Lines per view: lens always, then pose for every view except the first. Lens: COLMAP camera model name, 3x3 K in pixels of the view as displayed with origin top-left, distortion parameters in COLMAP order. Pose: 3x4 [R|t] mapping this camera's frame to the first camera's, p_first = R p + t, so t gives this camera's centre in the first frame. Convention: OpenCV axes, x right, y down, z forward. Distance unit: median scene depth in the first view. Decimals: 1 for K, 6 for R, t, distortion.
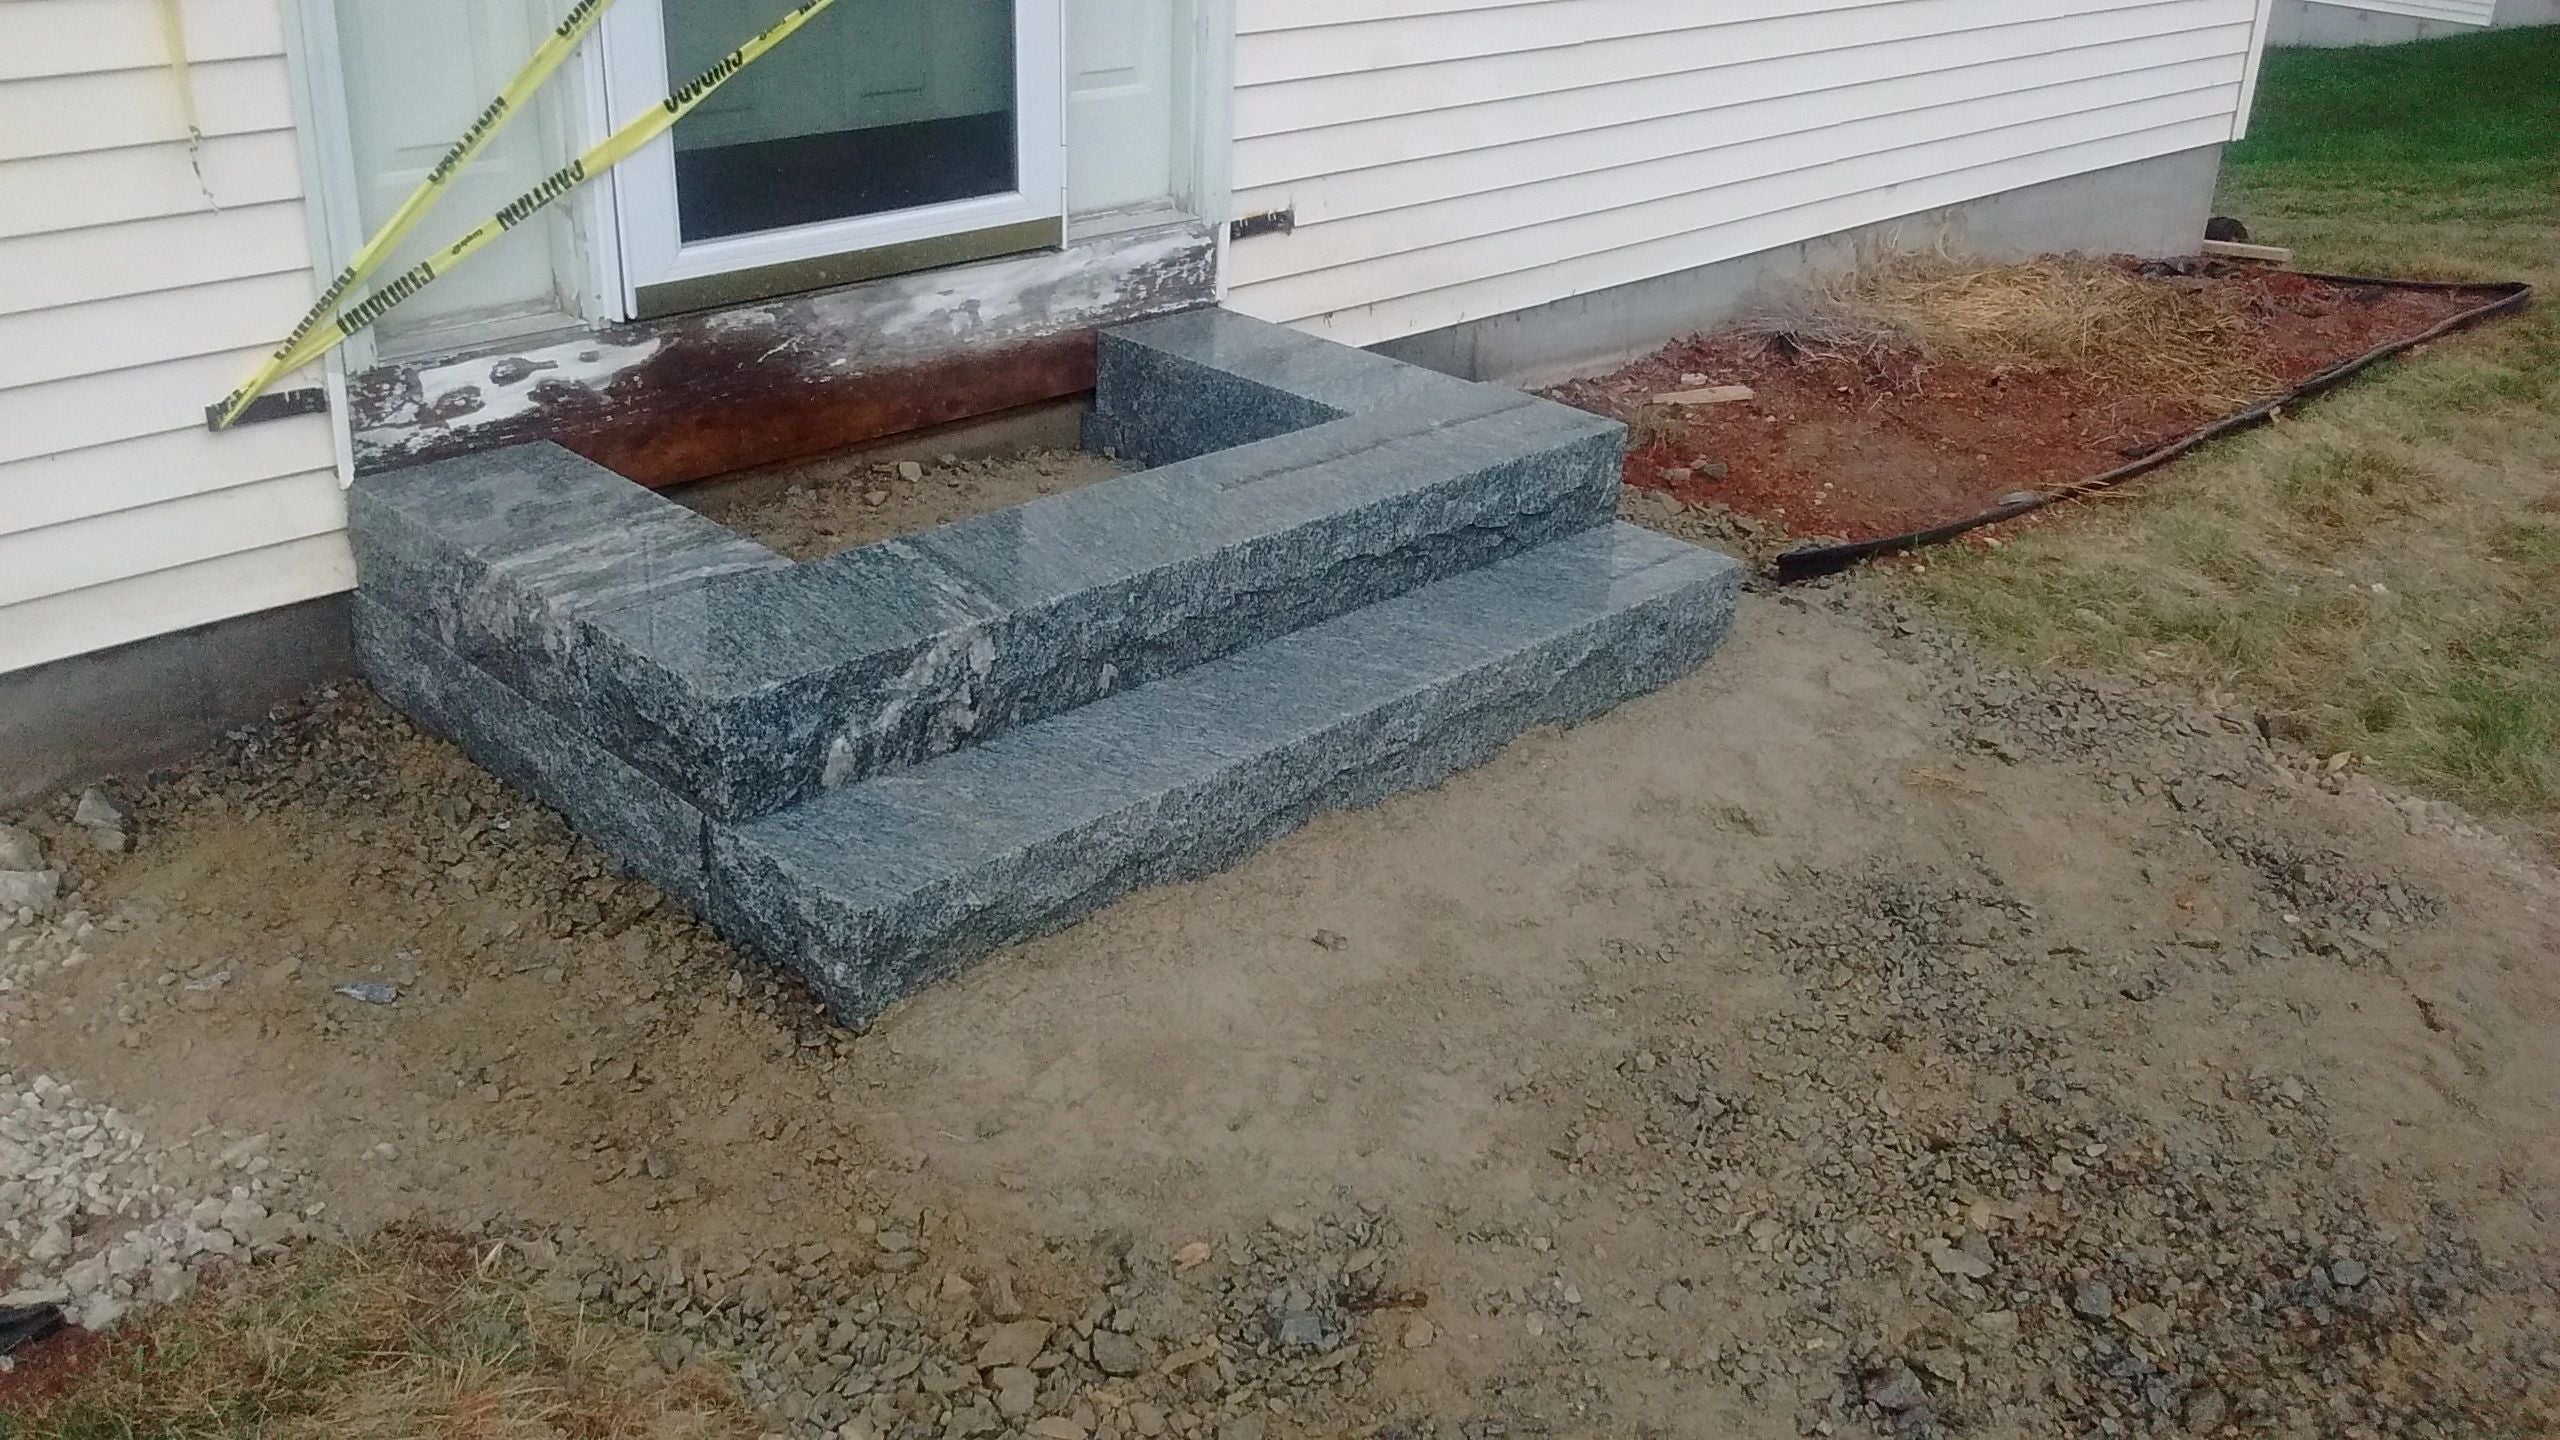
lens RADIAL K [[2247.4, 0, 1267.3], [0, 2247.4, 706.1], [0, 0, 1]] dist [0.056781, -0.167142]
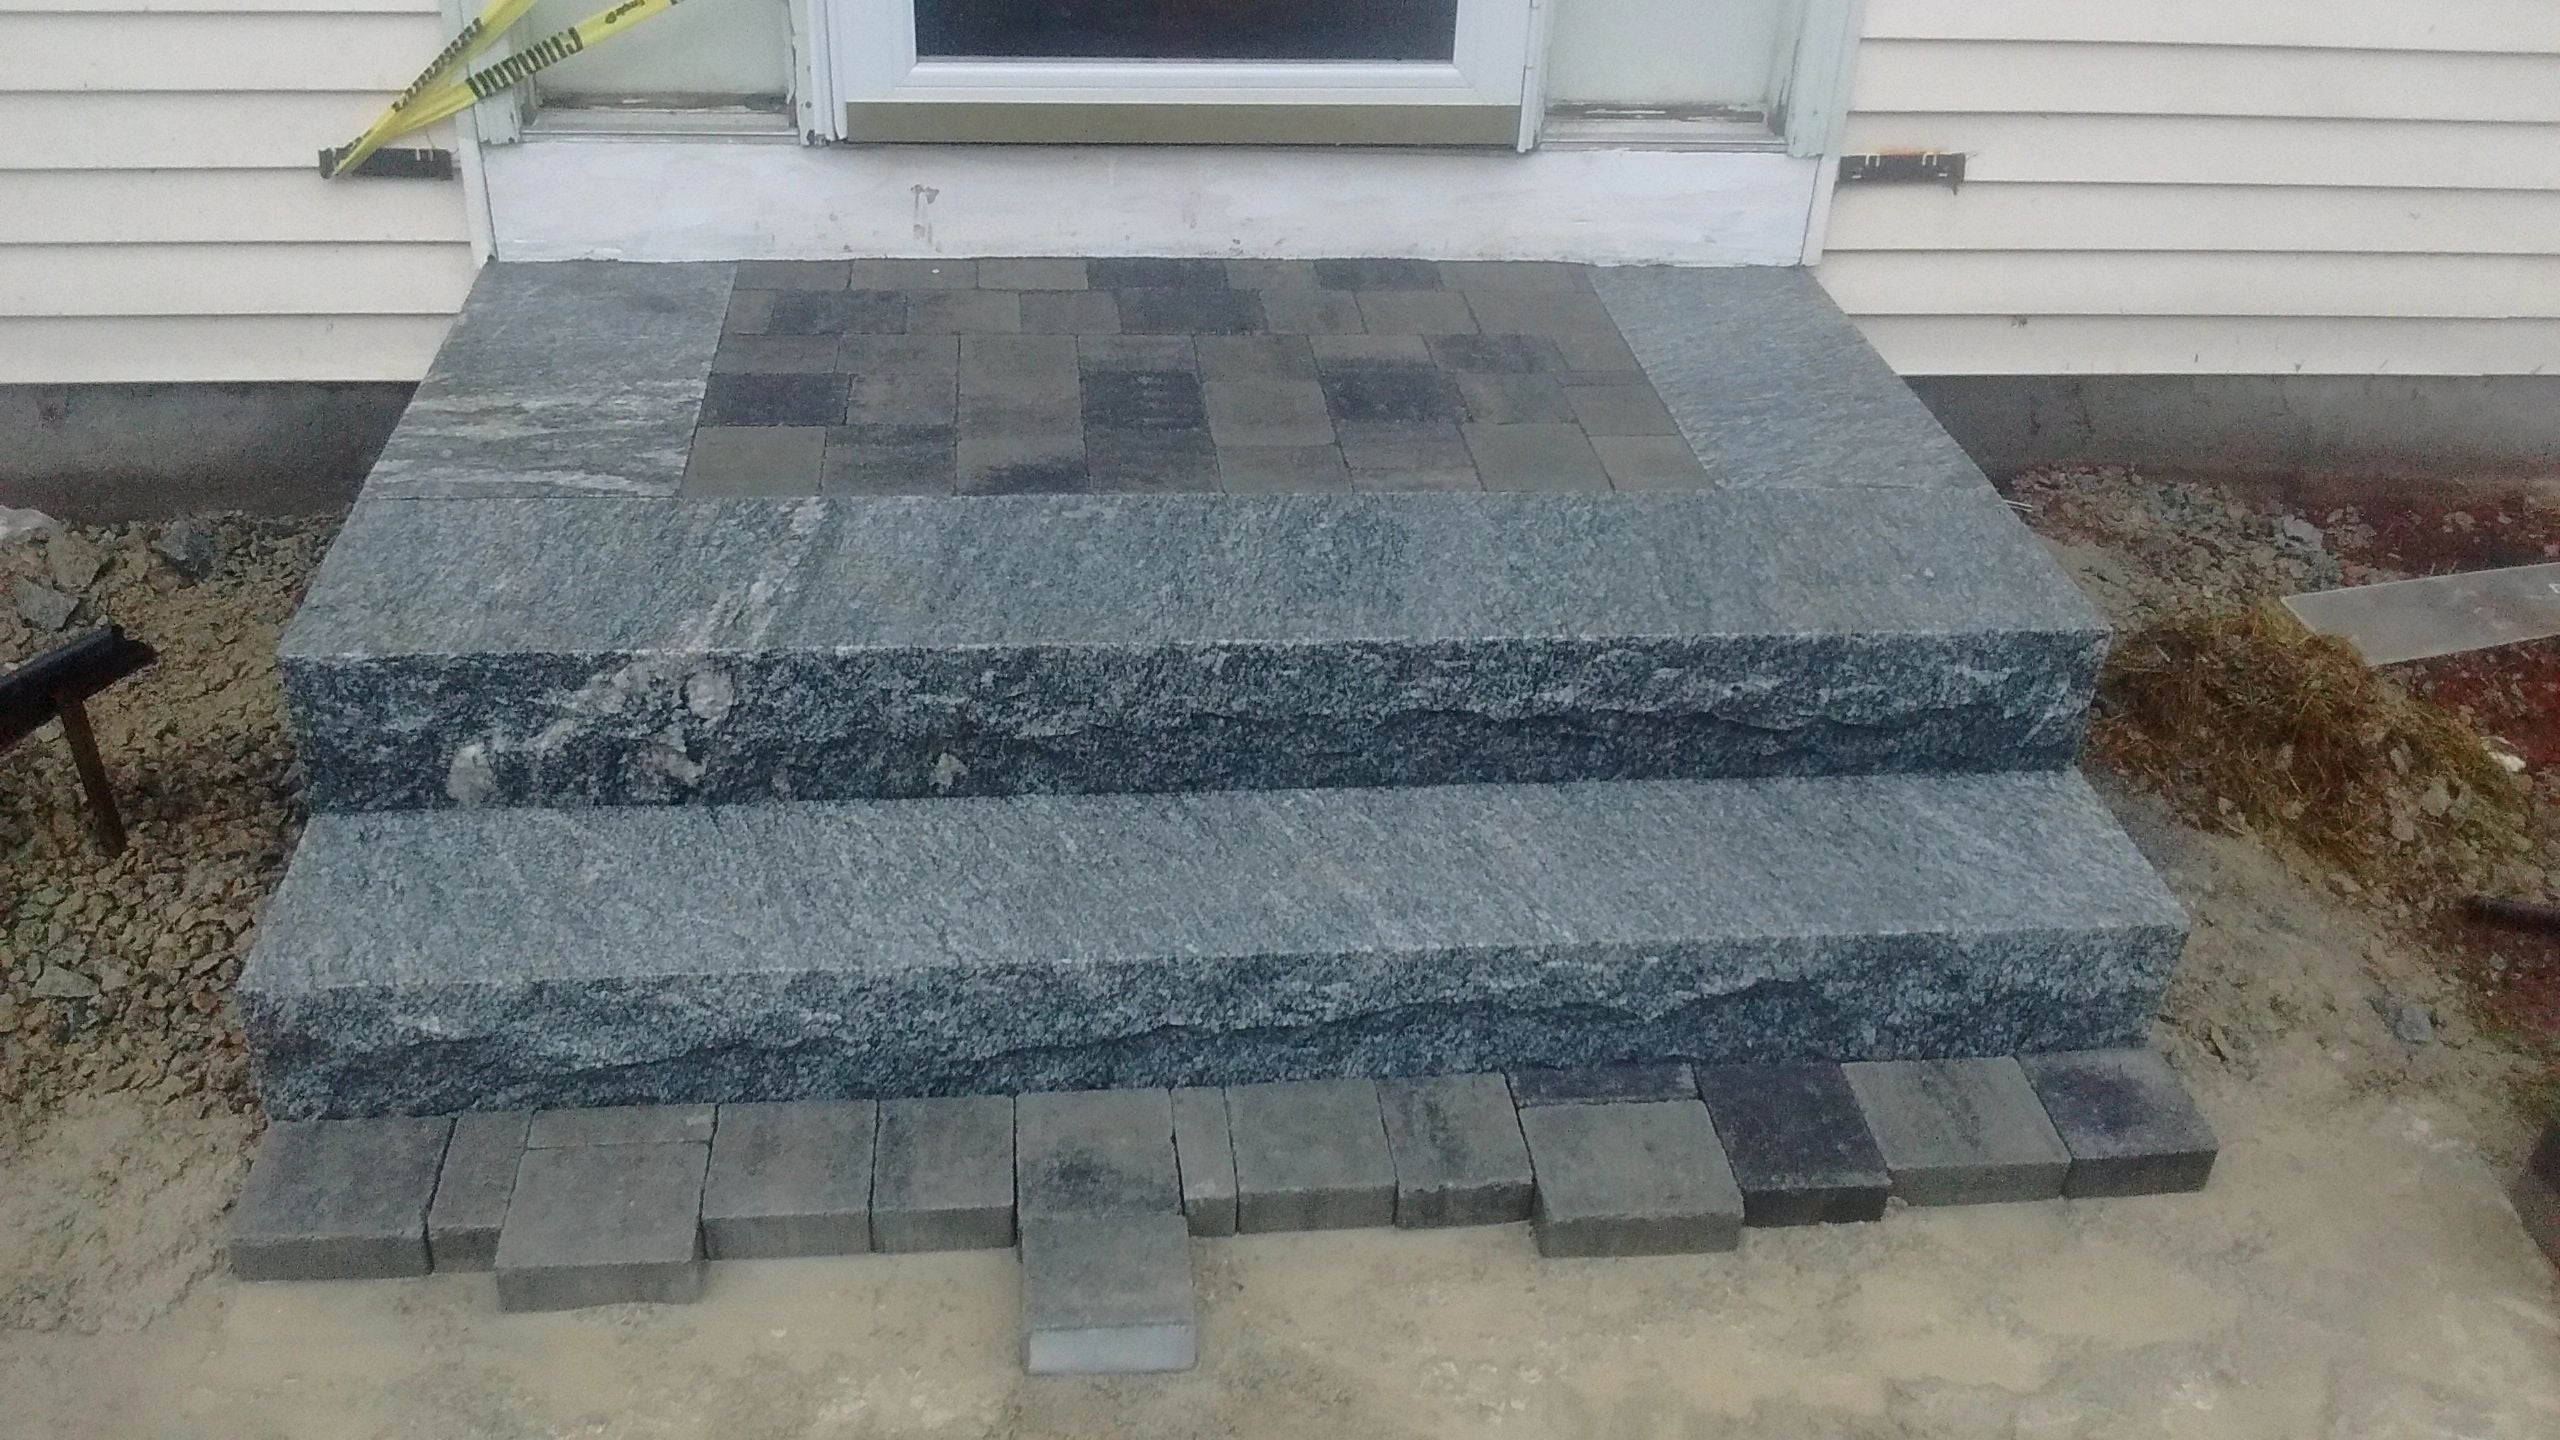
lens RADIAL K [[2247.4, 0, 1268.7], [0, 2247.4, 722.5], [0, 0, 1]] dist [0.056781, -0.167142]
pose [[0.784748, 0.324476, -0.528097, 0.352701], [-0.270317, 0.945892, 0.179491, -0.170255], [0.557763, 0.001898, 0.829998, 0.441149]]
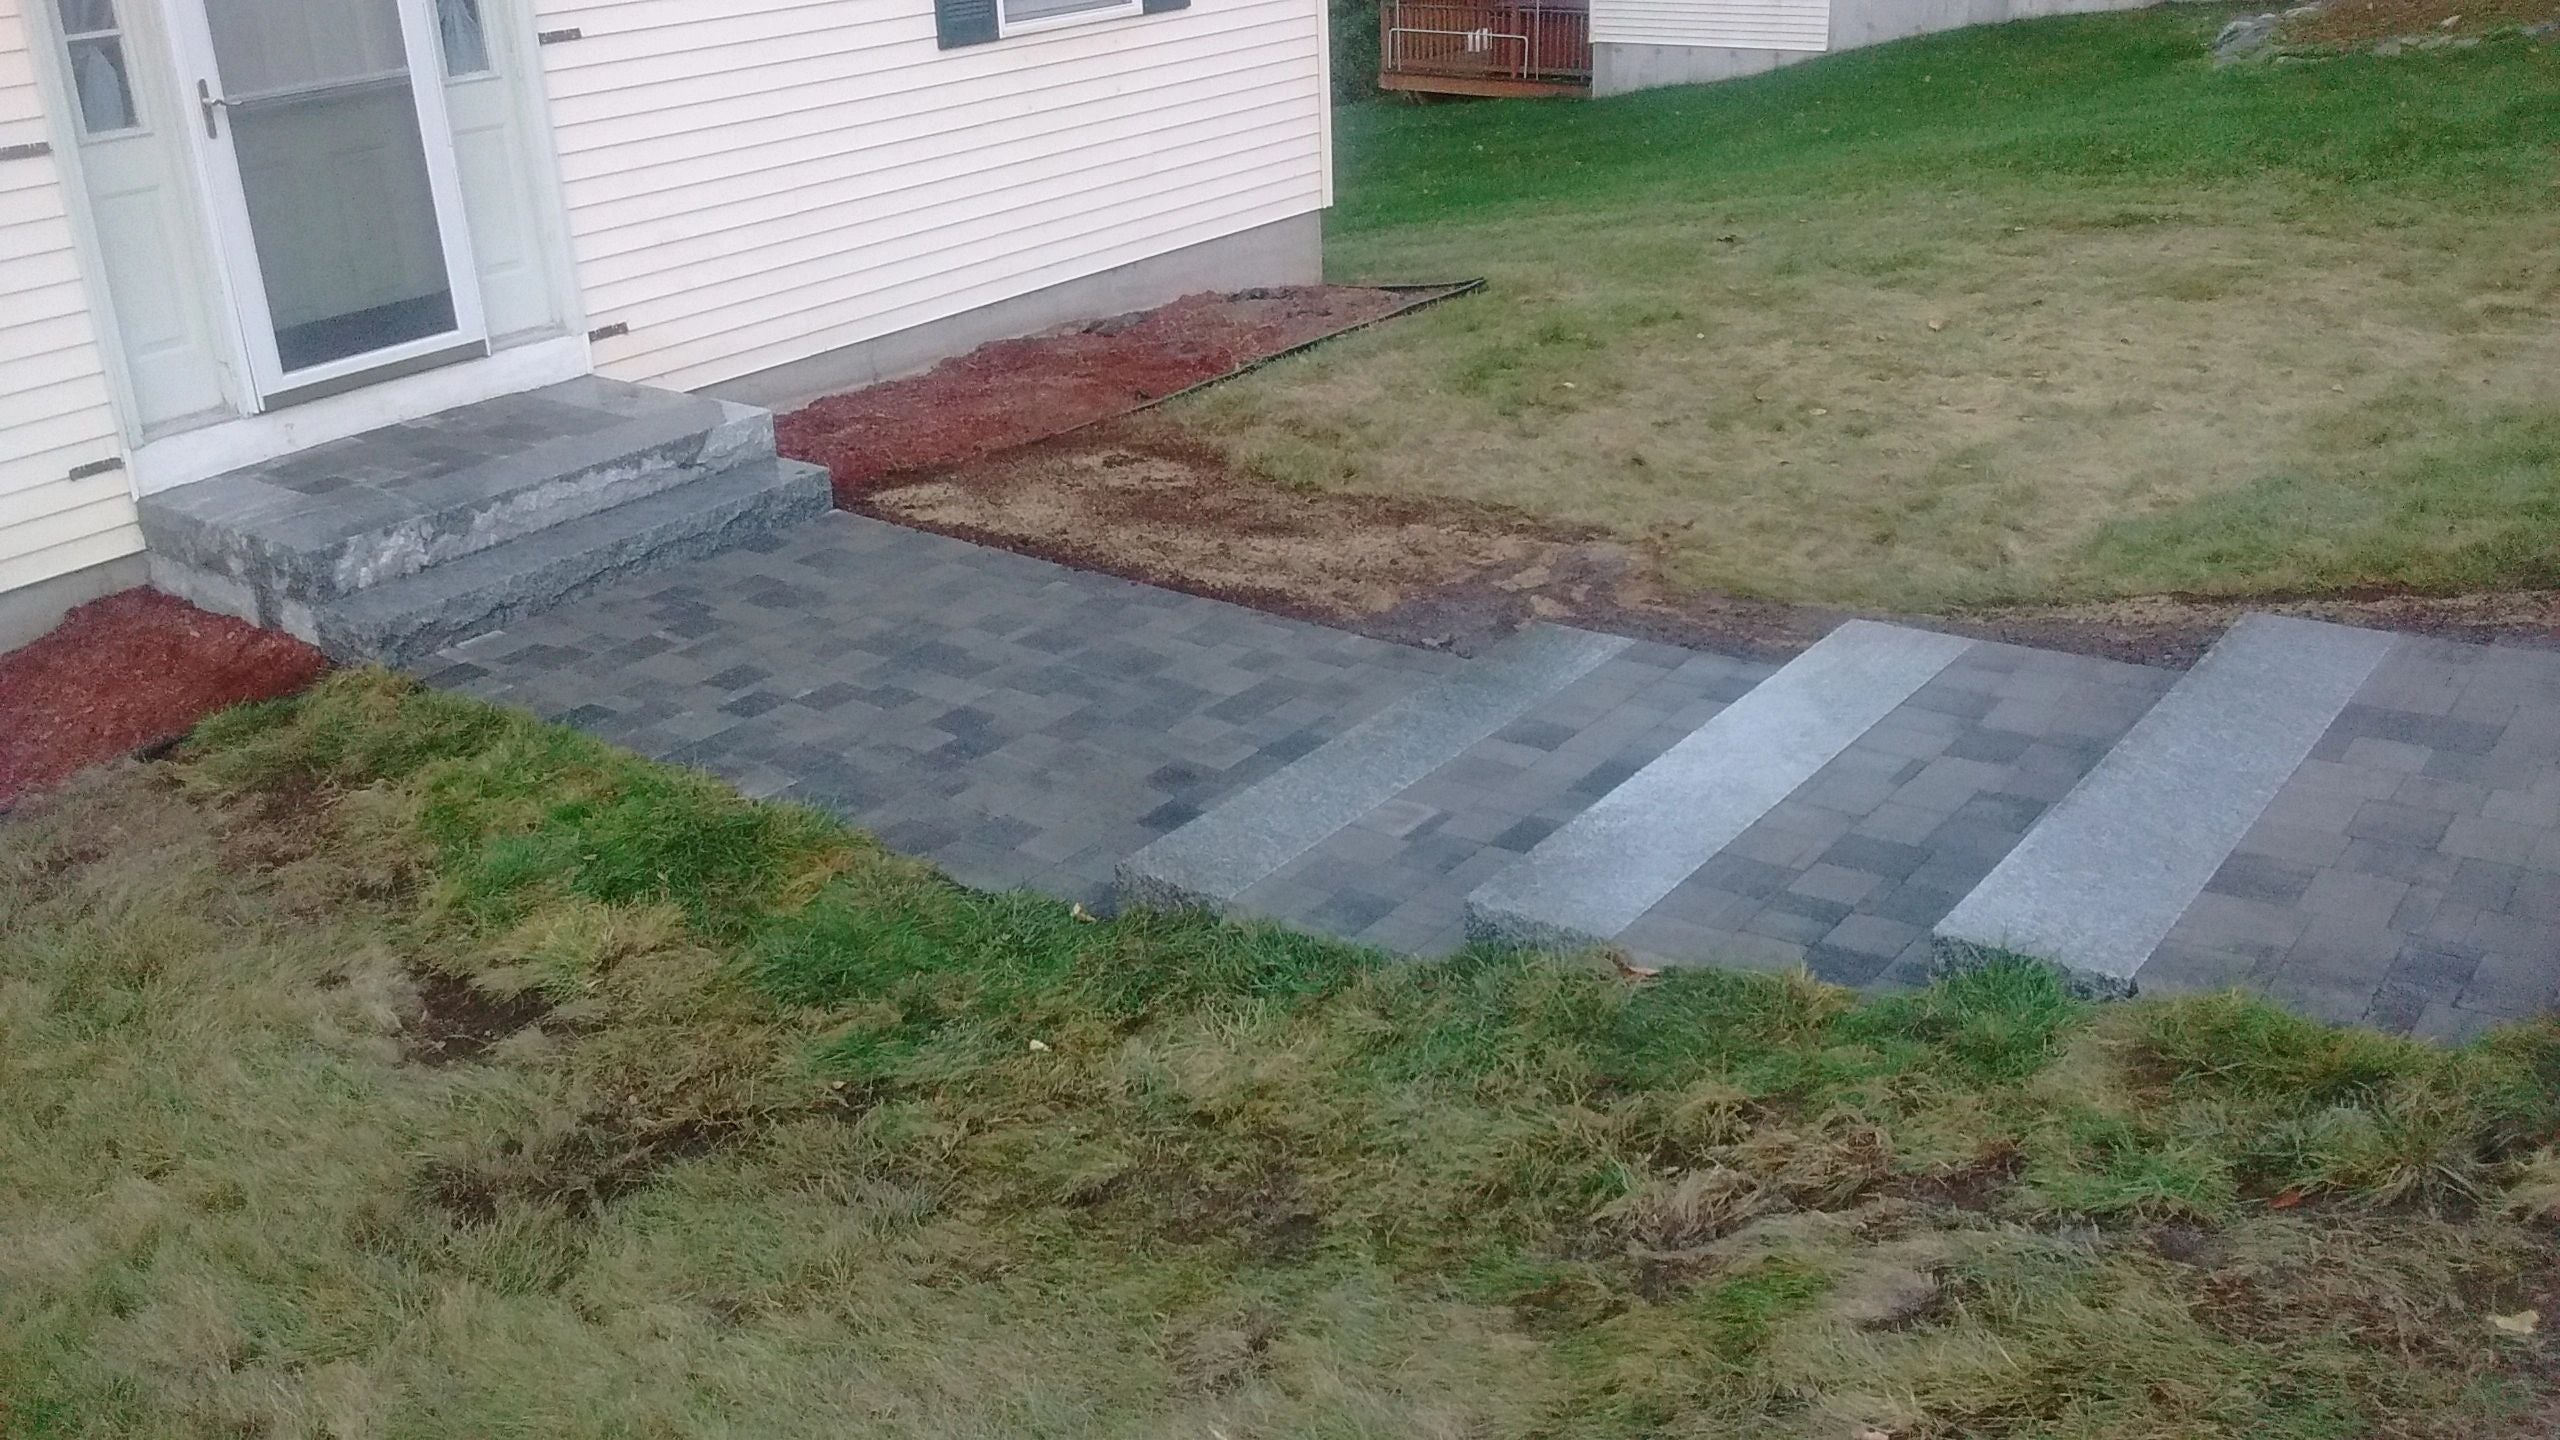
lens RADIAL K [[2247.4, 0, 1269.9], [0, 2247.4, 729.9], [0, 0, 1]] dist [0.056781, -0.167142]
pose [[0.986510, -0.128396, 0.101550, 0.417045], [0.130582, 0.991322, -0.015159, 0.294198], [-0.098722, 0.028215, 0.994715, -1.249202]]
